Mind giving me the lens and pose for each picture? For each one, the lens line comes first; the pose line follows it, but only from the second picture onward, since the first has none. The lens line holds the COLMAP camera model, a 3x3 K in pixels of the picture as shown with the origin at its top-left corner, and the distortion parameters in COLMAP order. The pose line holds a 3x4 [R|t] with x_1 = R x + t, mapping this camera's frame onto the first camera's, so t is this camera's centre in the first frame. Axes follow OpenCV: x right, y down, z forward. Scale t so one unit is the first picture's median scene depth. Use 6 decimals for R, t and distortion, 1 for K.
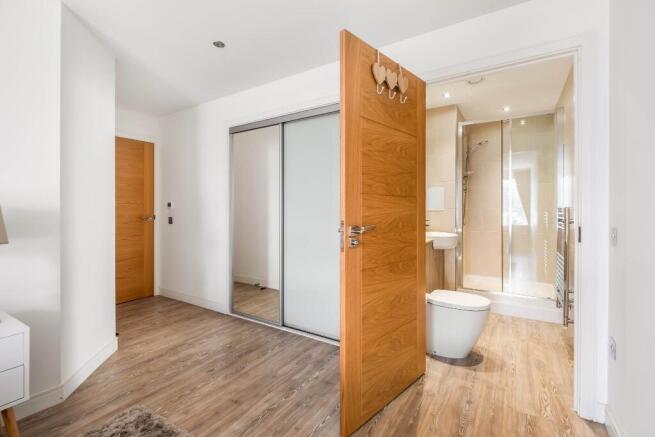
lens RADIAL K [[287.6, 0, 328.5], [0, 287.6, 214.0], [0, 0, 1]] dist [-0.000503, -0.000696]
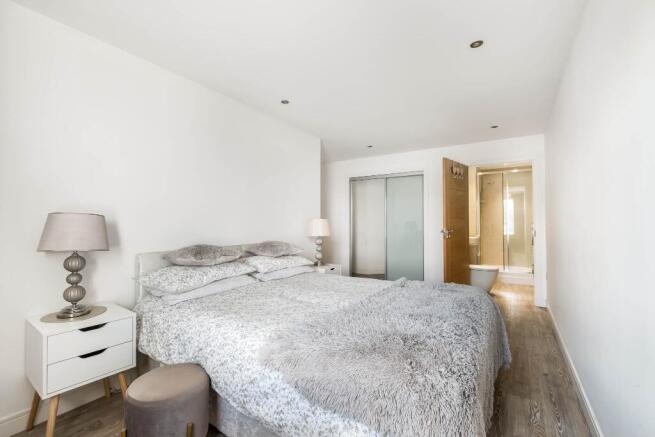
lens RADIAL K [[284.6, 0, 315.4], [0, 284.6, 219.3], [0, 0, 1]] dist [-0.034479, -0.000134]
pose [[0.999082, -0.002992, -0.042732, -0.444640], [0.001693, 0.999537, -0.030388, 0.009015], [0.042803, 0.030288, 0.998624, -0.715172]]
